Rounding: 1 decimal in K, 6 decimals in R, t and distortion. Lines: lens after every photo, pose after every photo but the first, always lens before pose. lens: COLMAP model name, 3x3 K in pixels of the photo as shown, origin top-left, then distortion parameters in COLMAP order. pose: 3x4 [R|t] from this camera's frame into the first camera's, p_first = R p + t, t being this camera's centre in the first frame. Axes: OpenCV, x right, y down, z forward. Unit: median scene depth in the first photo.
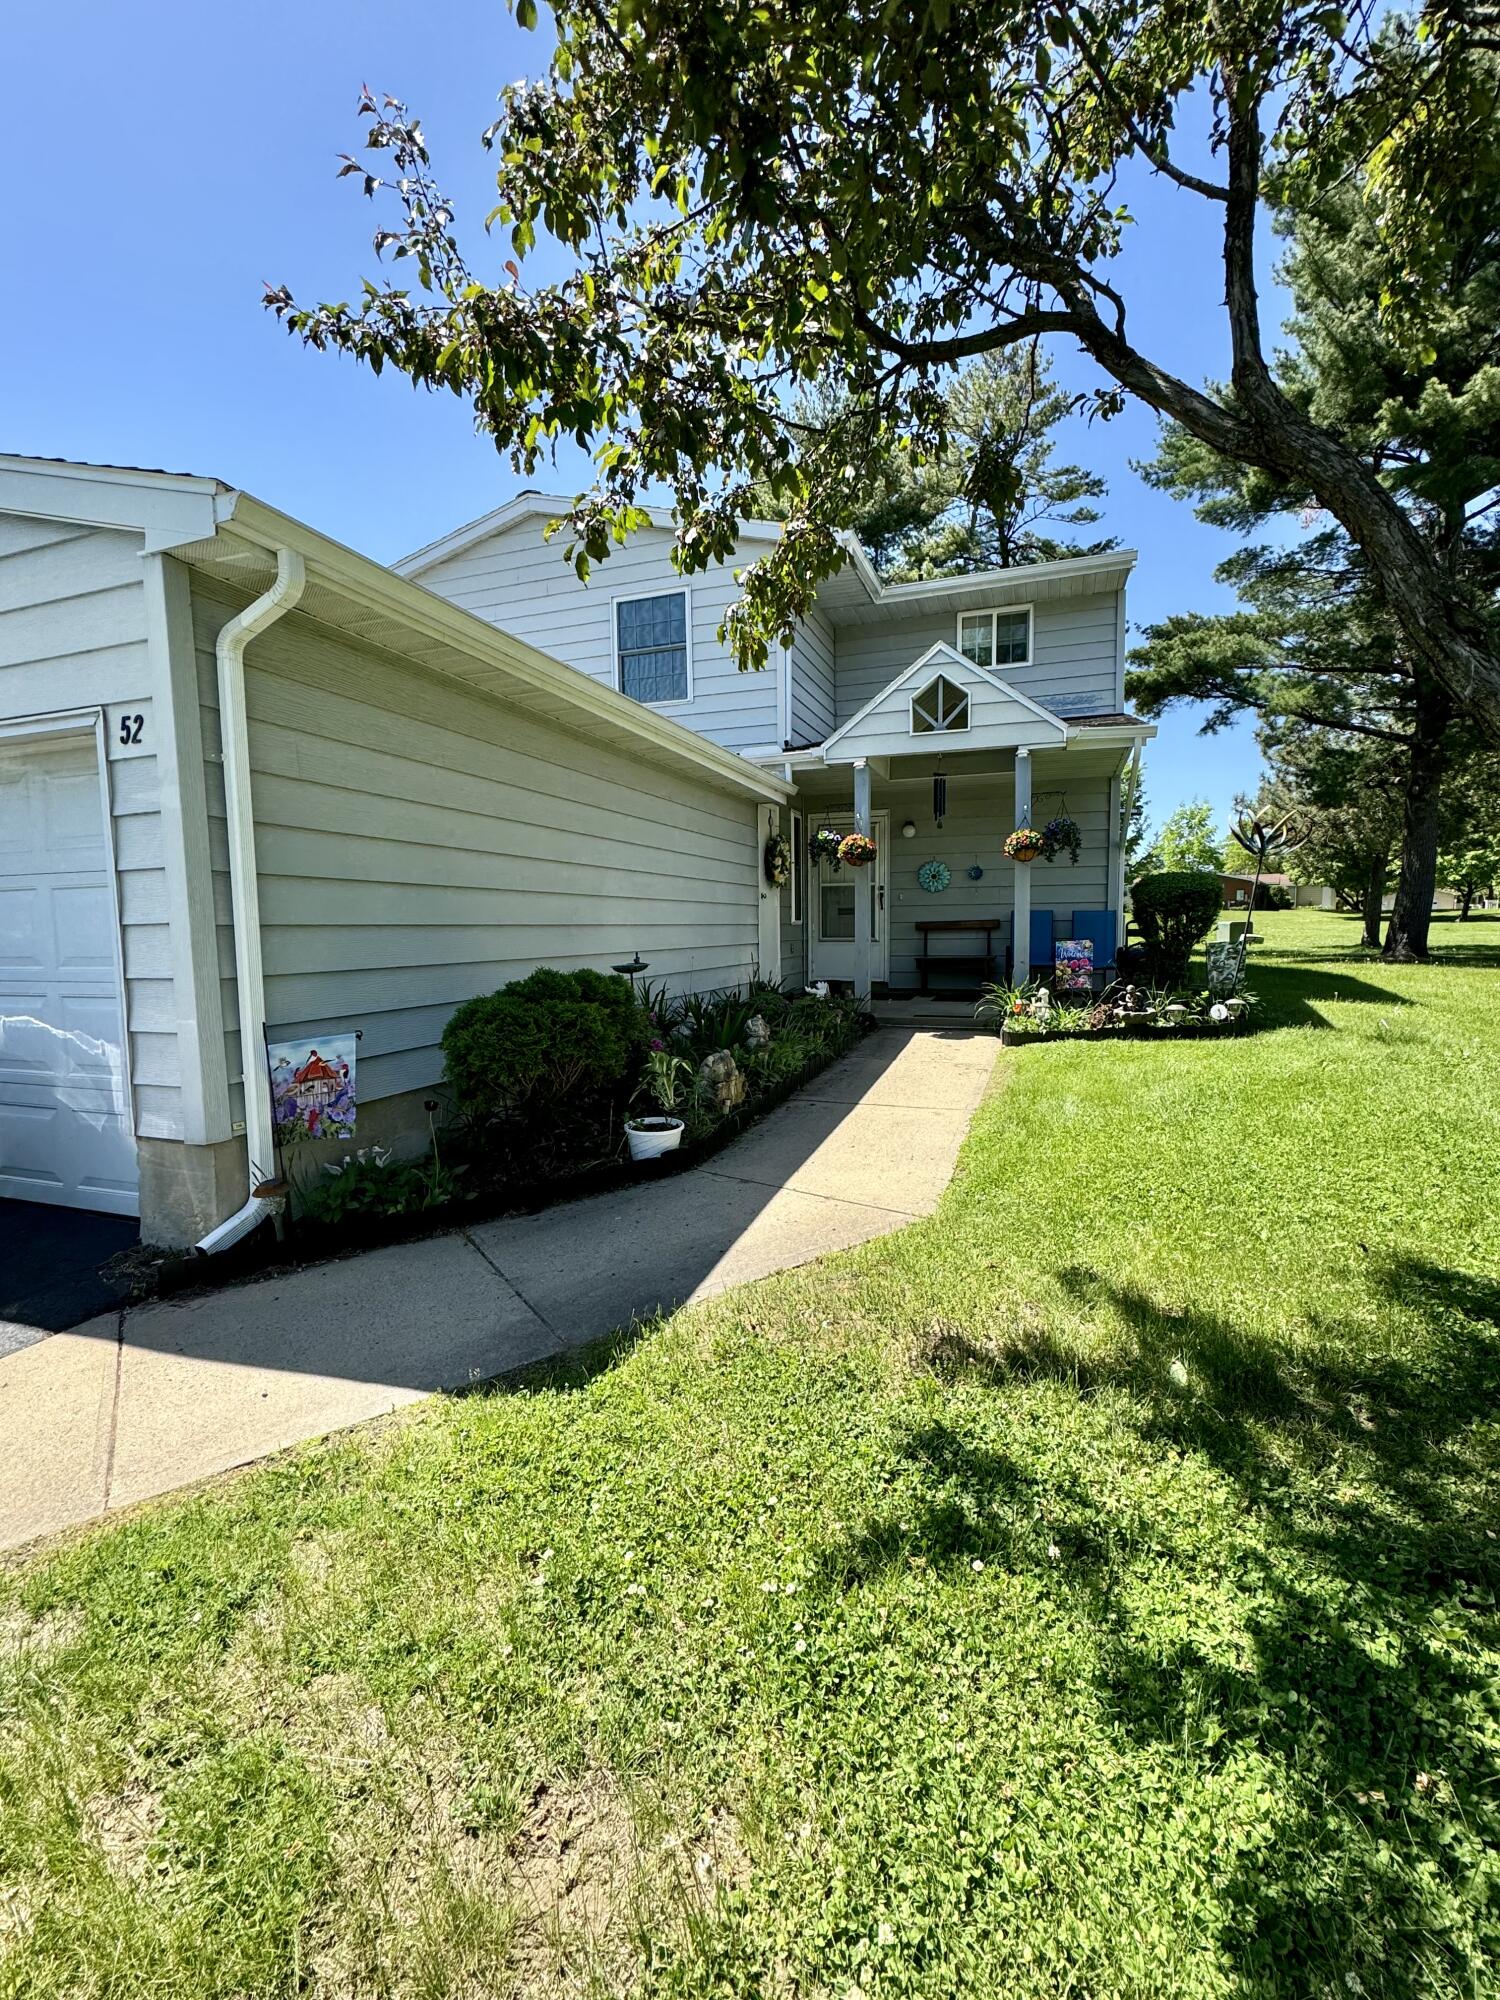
lens RADIAL K [[862.4, 0, 752.8], [0, 862.4, 999.2], [0, 0, 1]] dist [-0.003688, -0.000358]
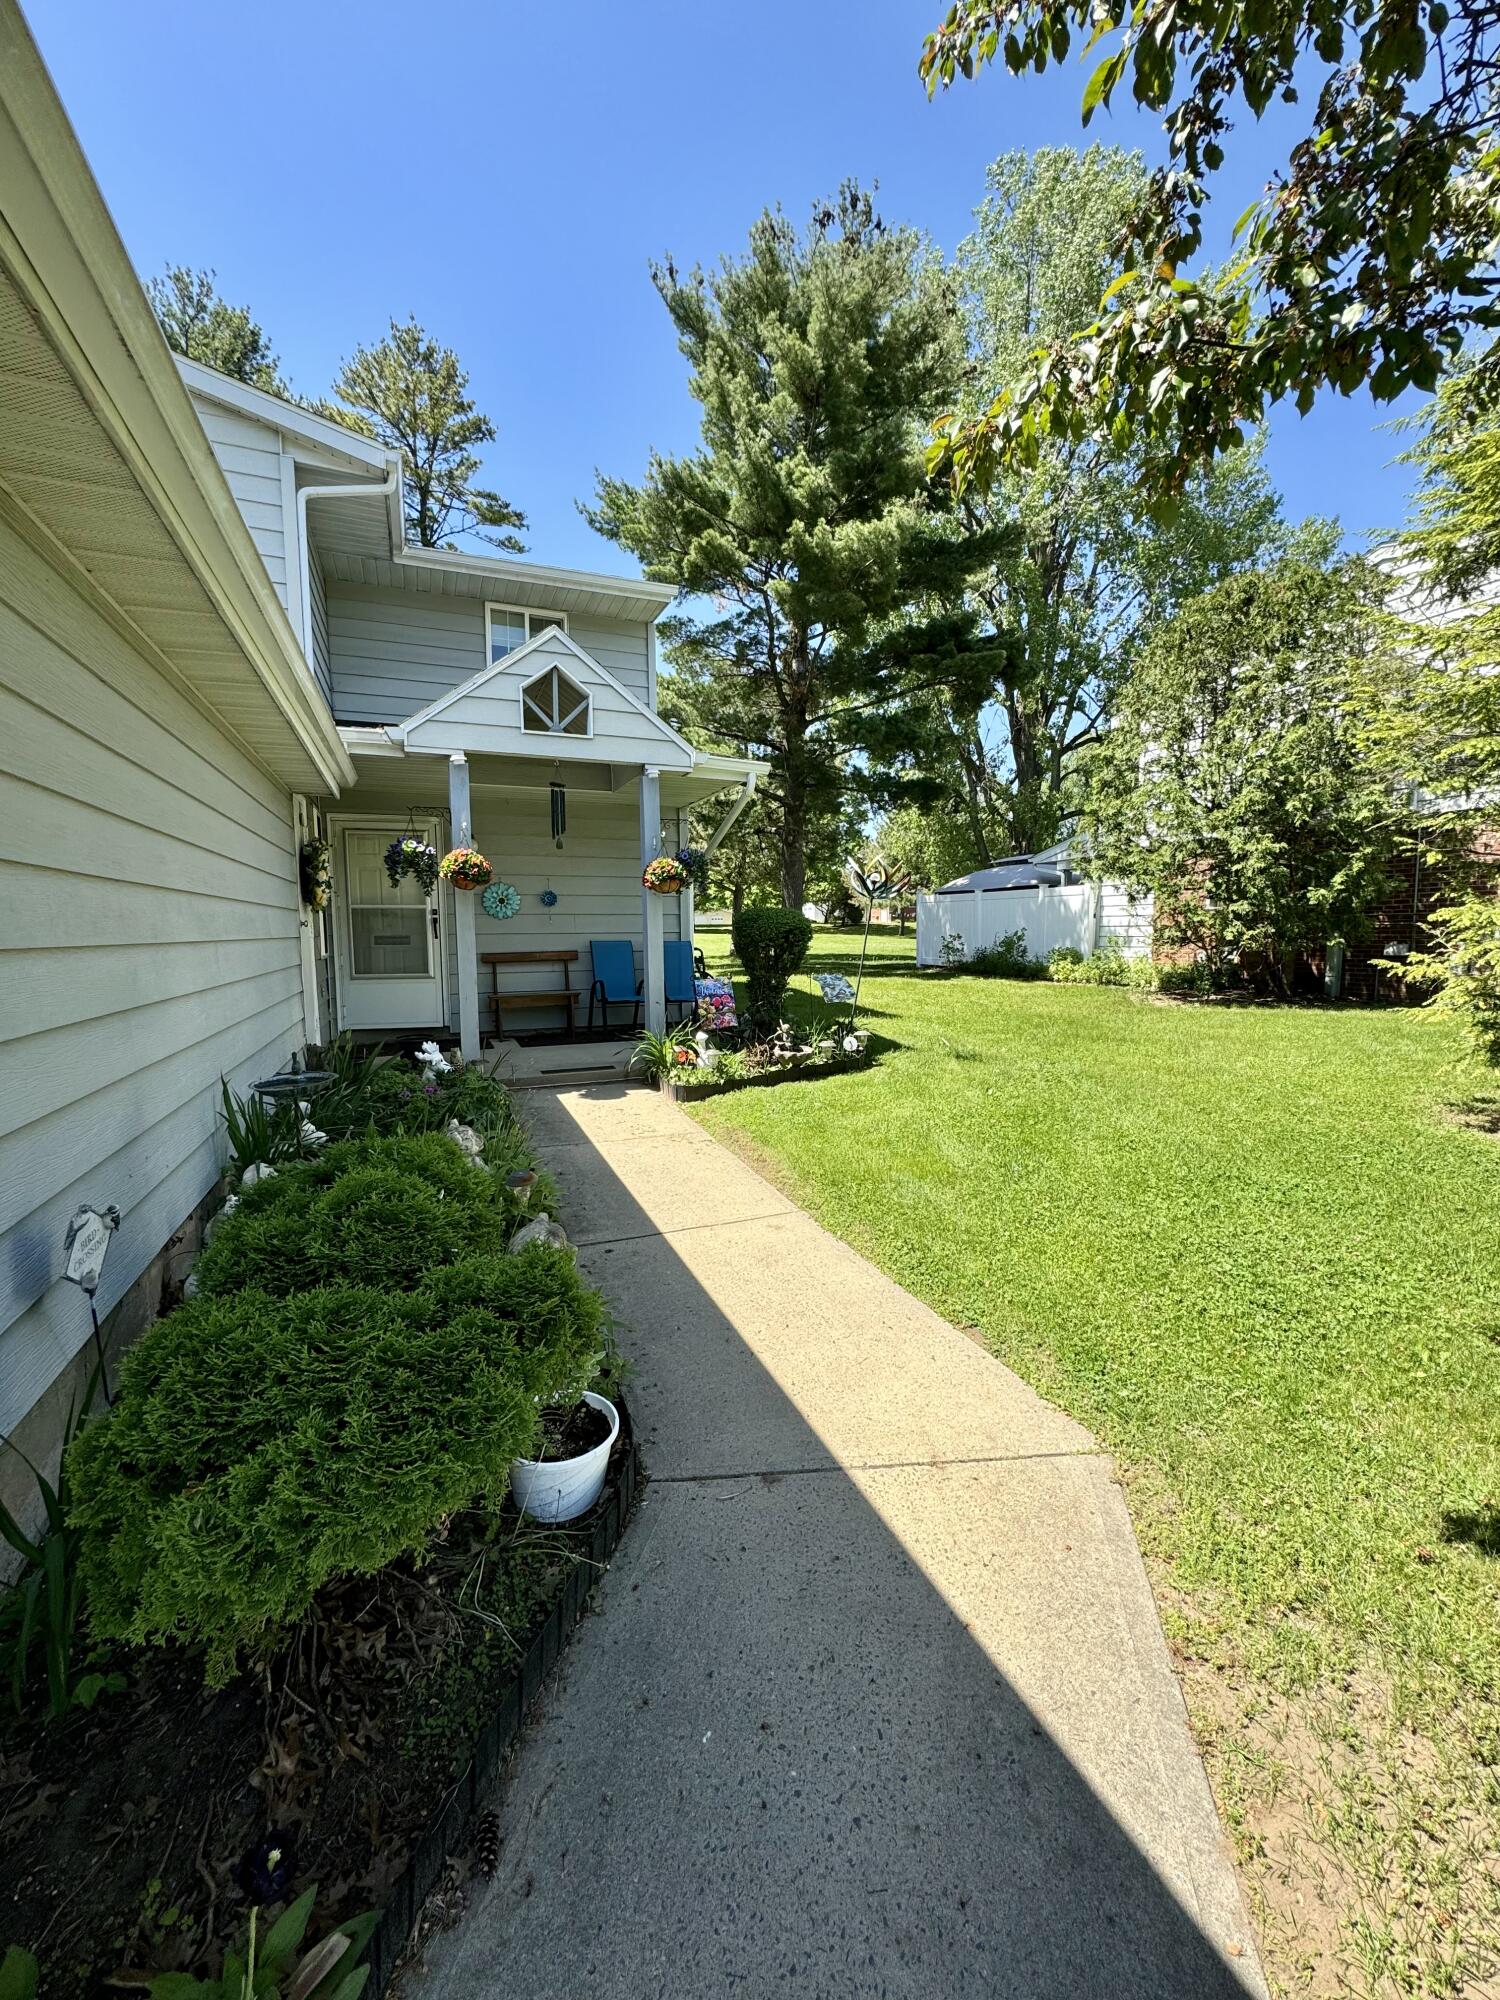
lens RADIAL K [[793.9, 0, 746.6], [0, 793.9, 1004.0], [0, 0, 1]] dist [-0.003761, 0.000310]
pose [[0.746641, -0.056598, 0.662816, -0.173390], [0.053905, 0.998245, 0.024517, -0.056407], [-0.663040, 0.017424, 0.748381, 0.304489]]
